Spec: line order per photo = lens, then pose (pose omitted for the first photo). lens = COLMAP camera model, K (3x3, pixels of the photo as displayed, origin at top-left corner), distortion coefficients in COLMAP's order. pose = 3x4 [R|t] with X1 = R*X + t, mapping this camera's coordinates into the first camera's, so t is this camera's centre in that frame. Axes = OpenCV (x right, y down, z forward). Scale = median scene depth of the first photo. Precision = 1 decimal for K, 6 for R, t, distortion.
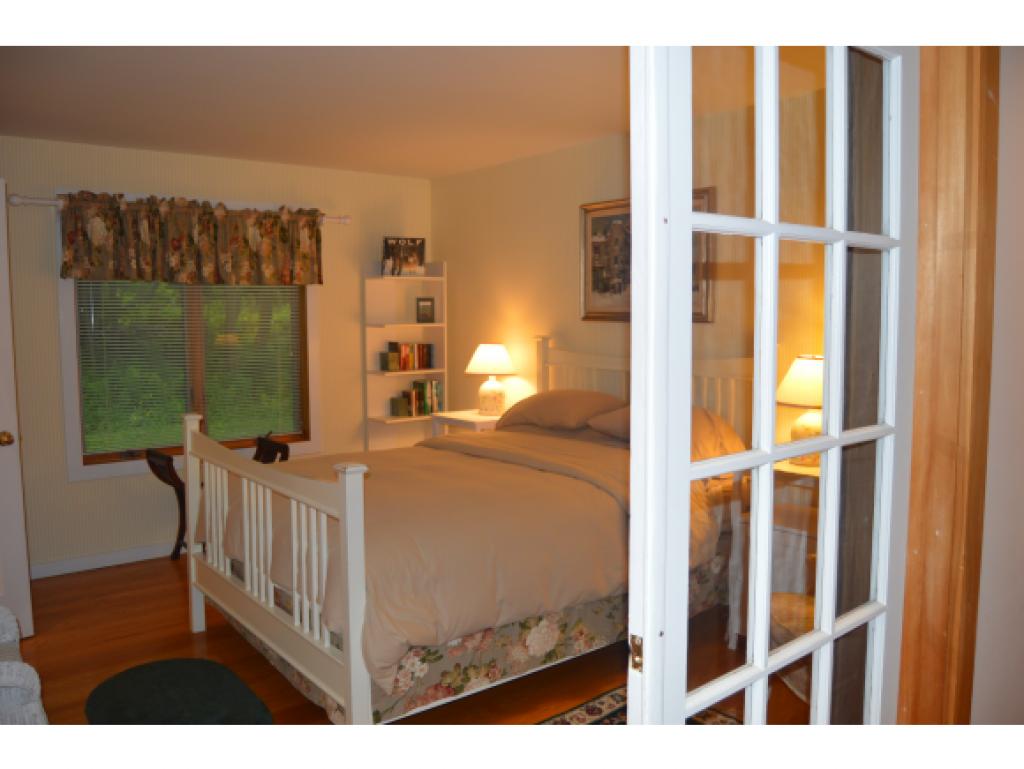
lens RADIAL K [[810.6, 0, 507.9], [0, 810.6, 384.2], [0, 0, 1]] dist [-0.094410, 0.037972]
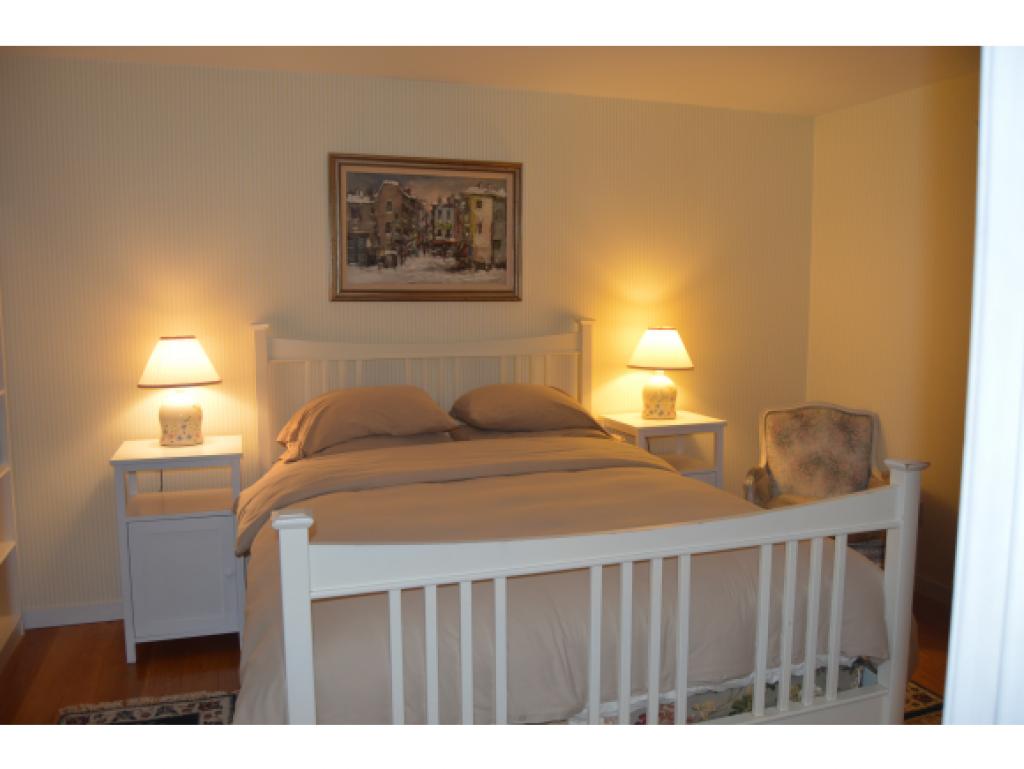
lens RADIAL K [[810.6, 0, 512.4], [0, 810.6, 385.3], [0, 0, 1]] dist [-0.094410, 0.037972]
pose [[0.333083, -0.098121, 0.937778, -0.614231], [0.082793, 0.993773, 0.074574, -0.042333], [-0.939256, 0.052802, 0.339132, 0.594786]]
